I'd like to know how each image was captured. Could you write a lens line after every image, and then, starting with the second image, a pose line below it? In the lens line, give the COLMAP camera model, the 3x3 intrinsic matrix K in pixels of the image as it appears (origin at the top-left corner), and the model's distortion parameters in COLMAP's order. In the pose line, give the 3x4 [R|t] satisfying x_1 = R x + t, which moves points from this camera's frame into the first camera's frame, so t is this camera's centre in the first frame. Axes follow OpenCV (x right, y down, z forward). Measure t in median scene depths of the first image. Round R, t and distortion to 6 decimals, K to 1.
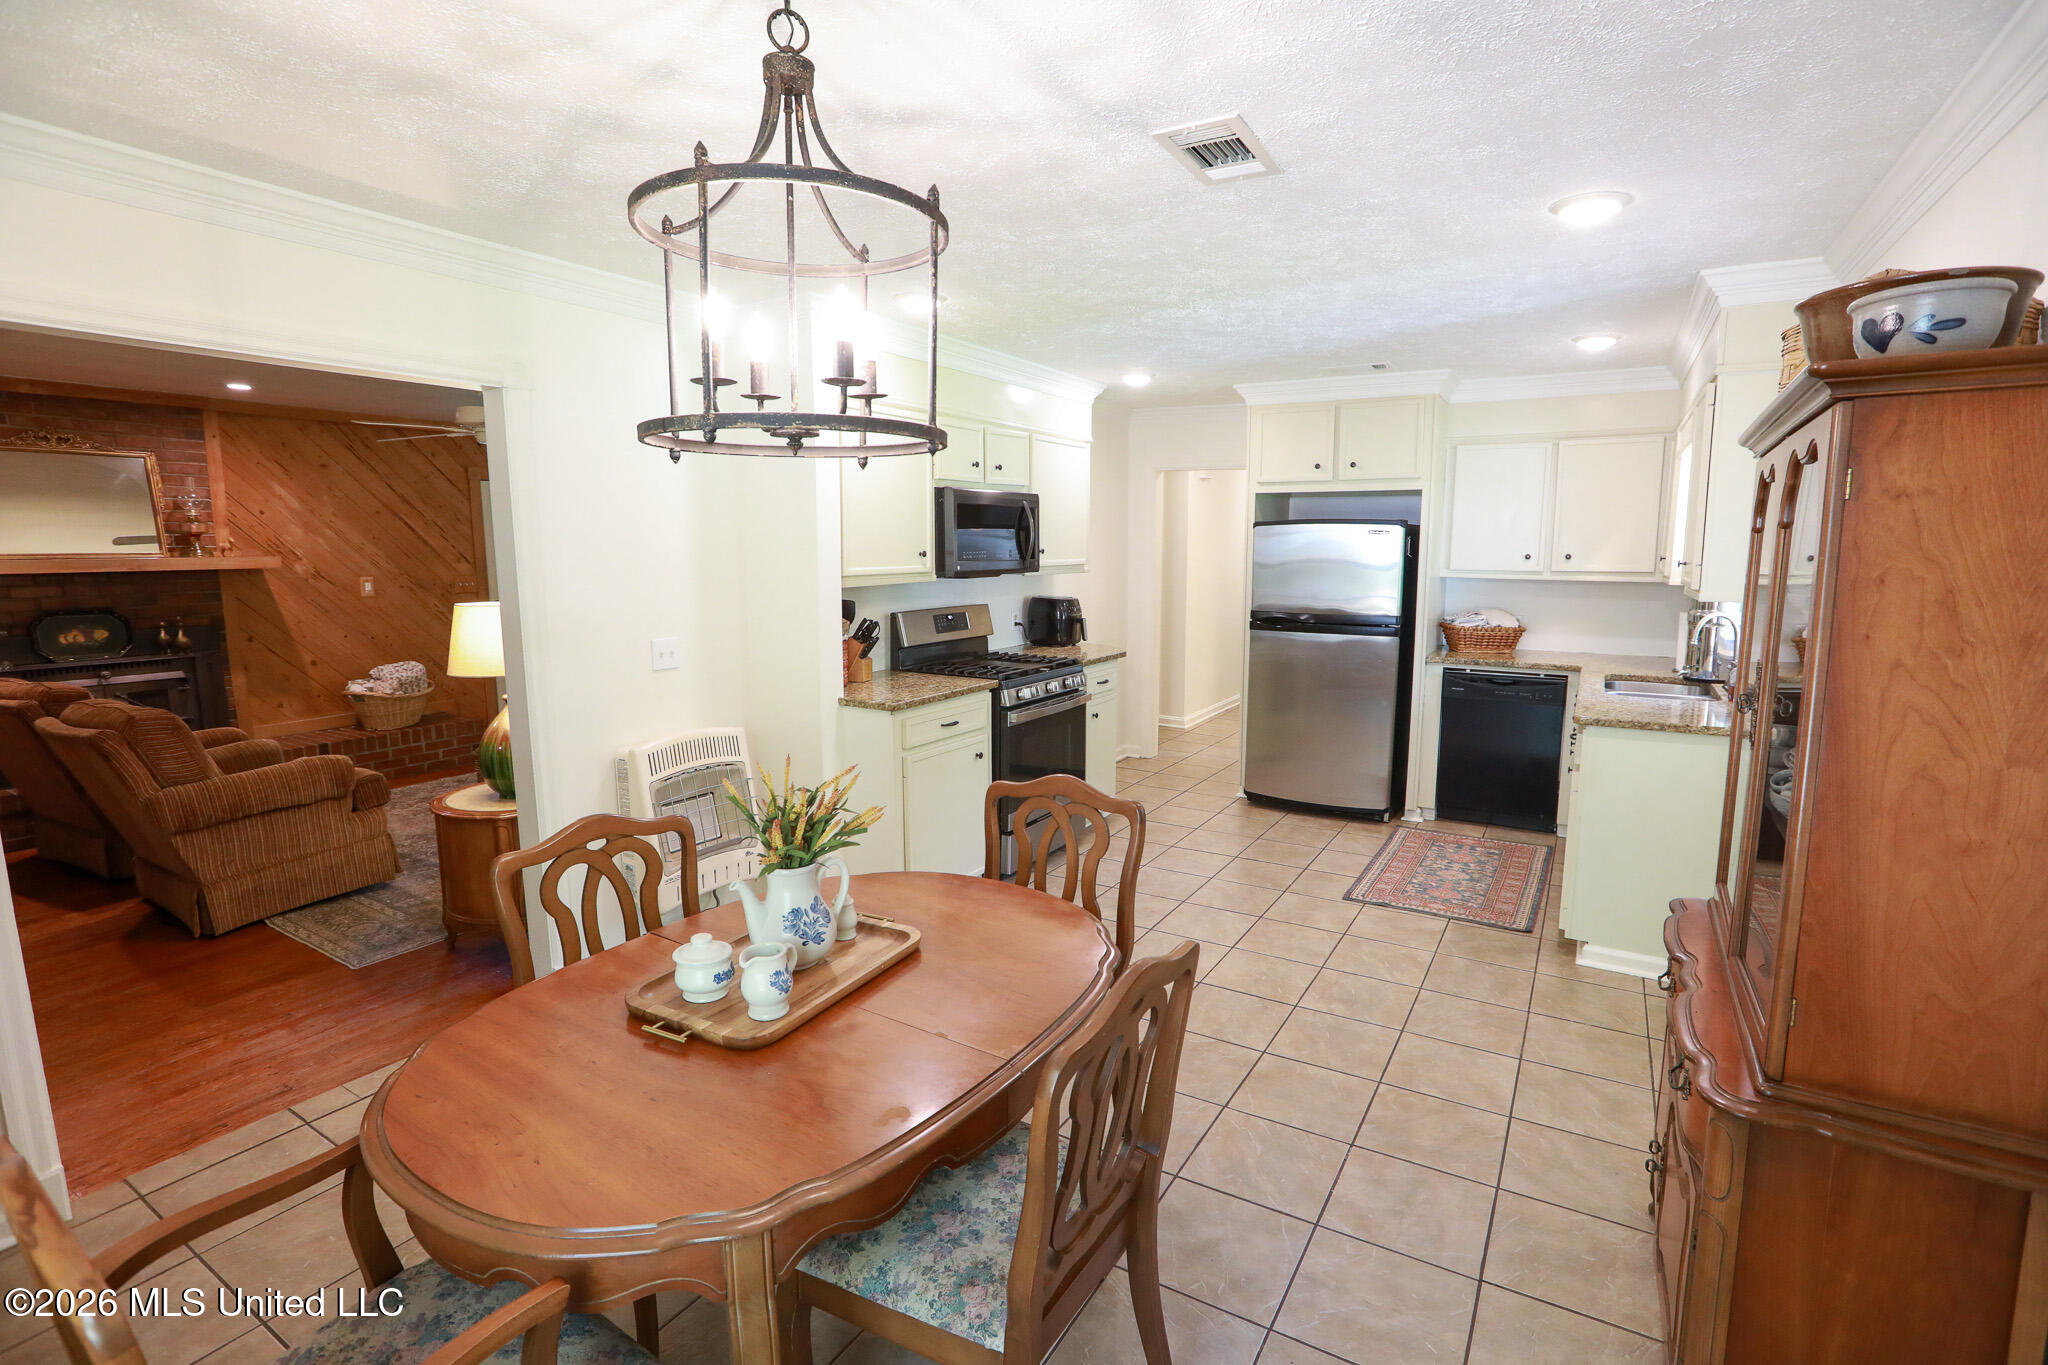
lens RADIAL K [[940.5, 0, 1036.9], [0, 940.5, 682.2], [0, 0, 1]] dist [-0.038966, 0.010081]
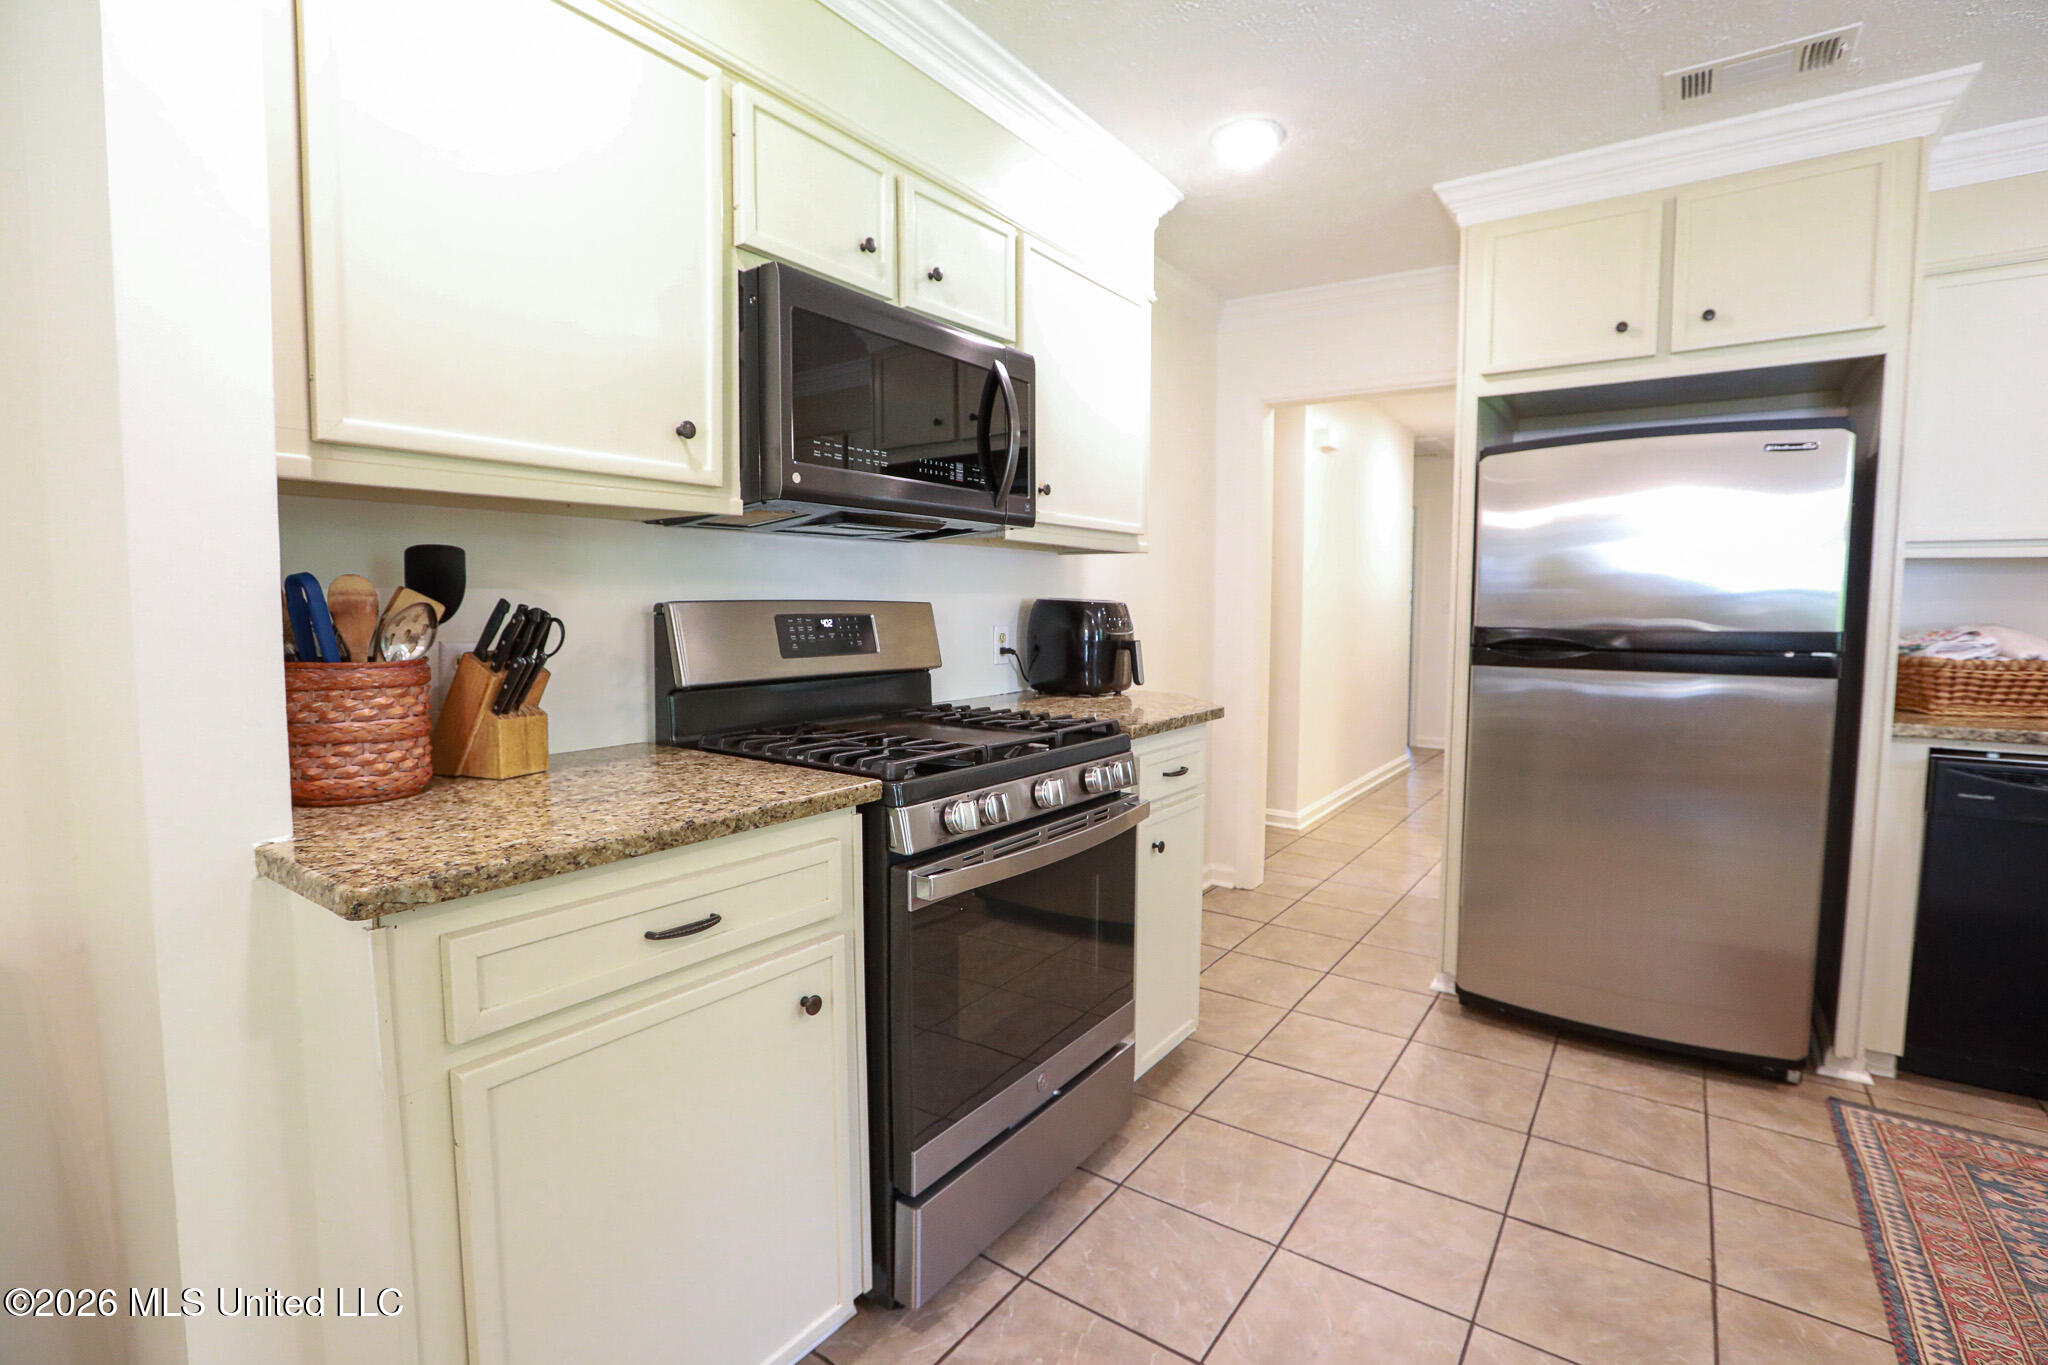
lens RADIAL K [[940.5, 0, 1036.9], [0, 940.5, 682.2], [0, 0, 1]] dist [-0.038966, 0.010081]
pose [[0.997564, 0.008530, -0.069240, 0.035039], [-0.012926, 0.997911, -0.063299, -0.014550], [0.068555, 0.064040, 0.995590, 0.549964]]
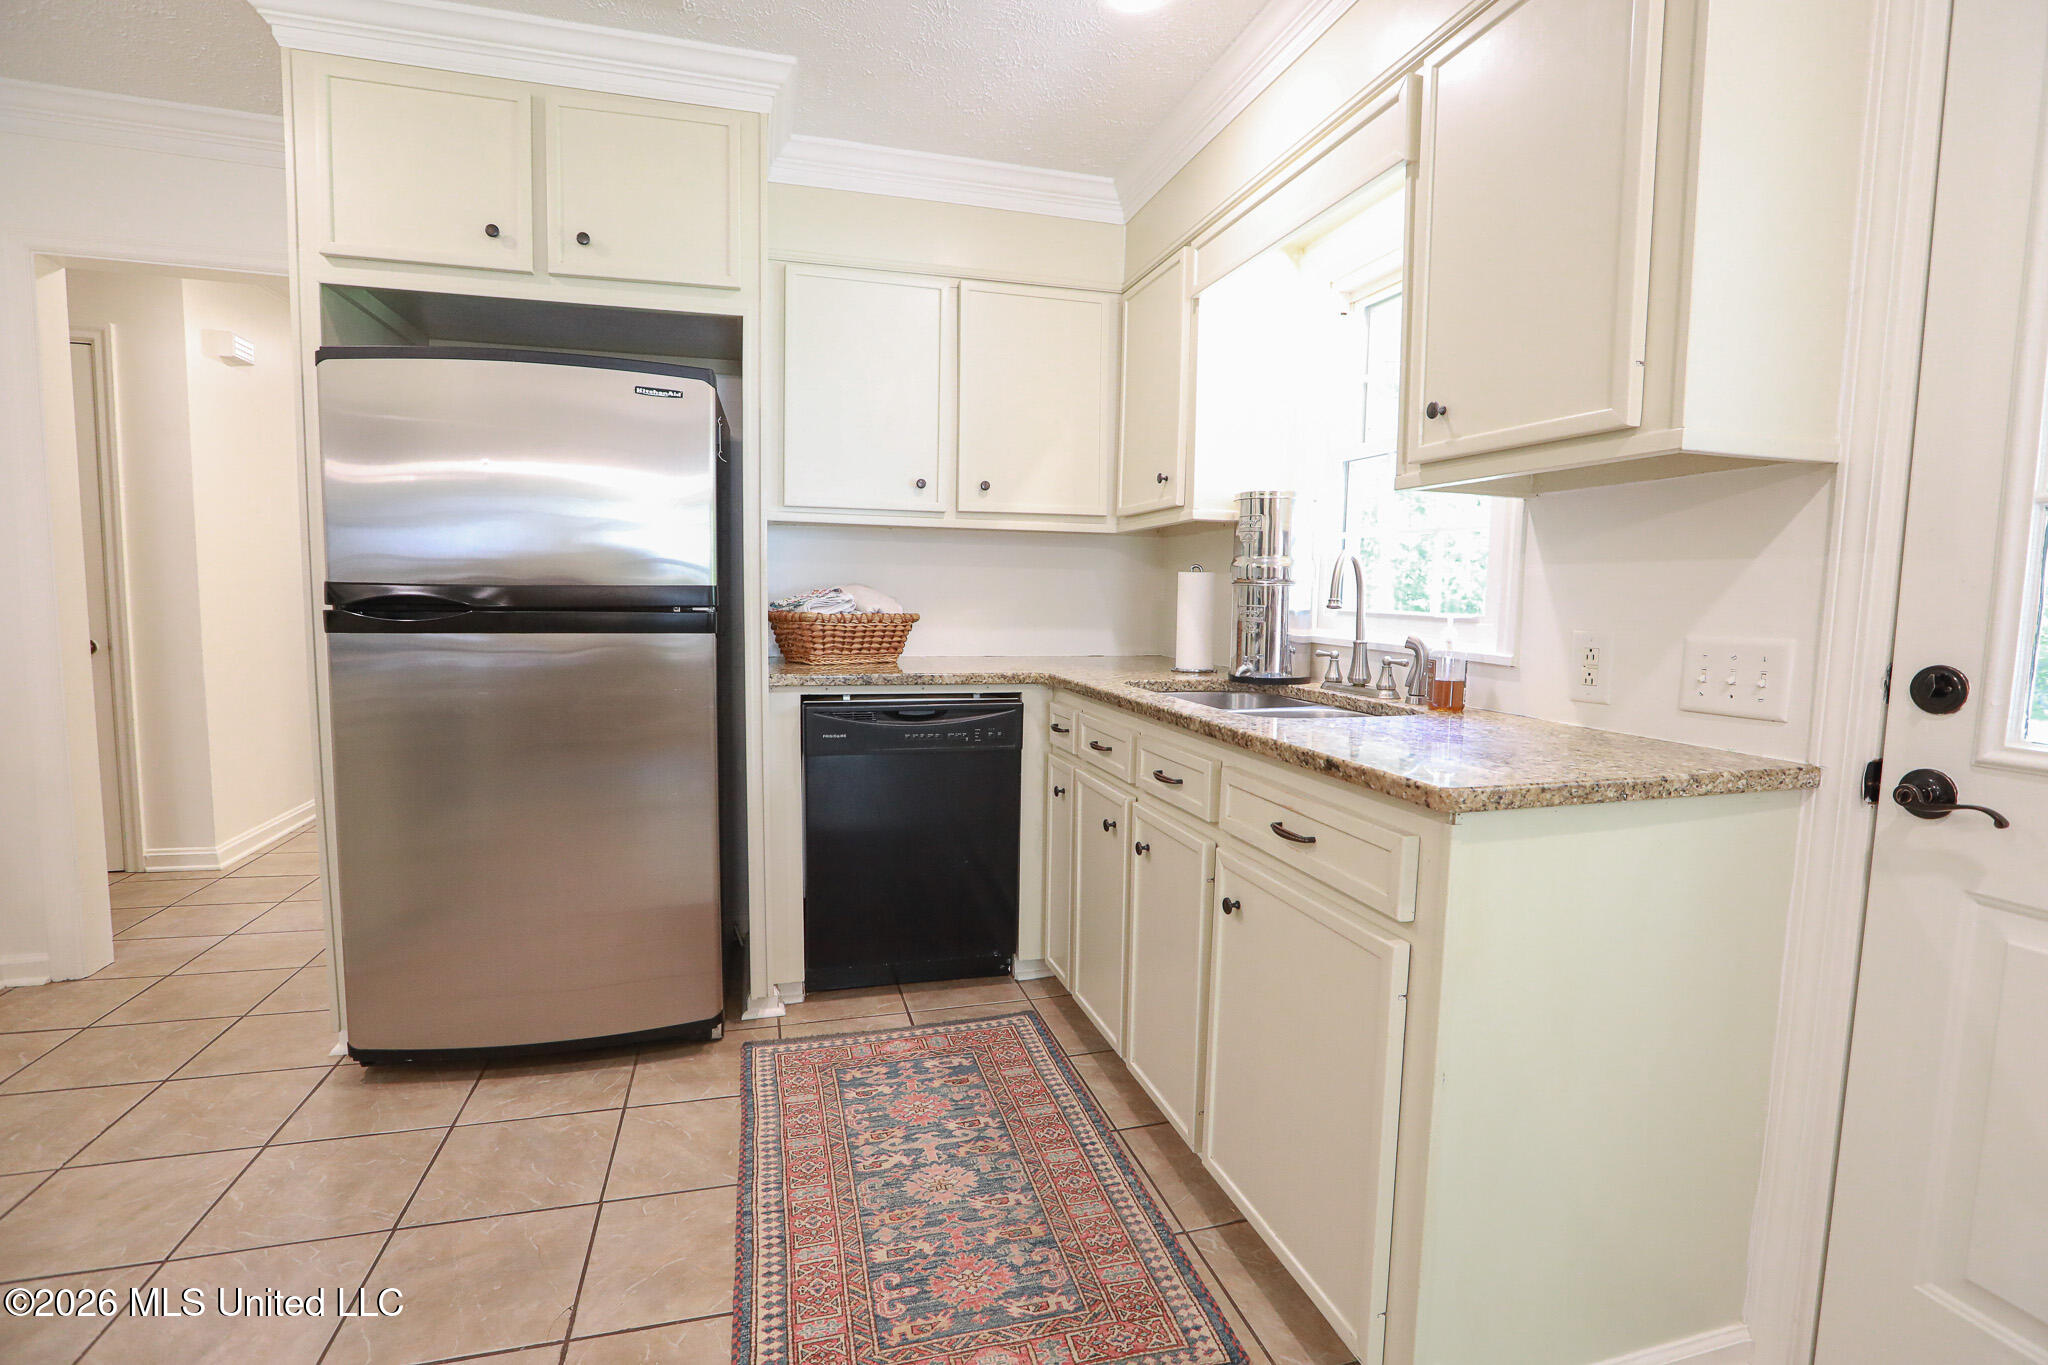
lens RADIAL K [[952.5, 0, 1036.6], [0, 952.5, 682.5], [0, 0, 1]] dist [-0.058052, 0.021400]
pose [[0.676874, -0.056766, 0.733907, 0.161360], [0.089674, 0.995955, -0.005671, -0.009014], [-0.730616, 0.069651, 0.679227, 0.597493]]
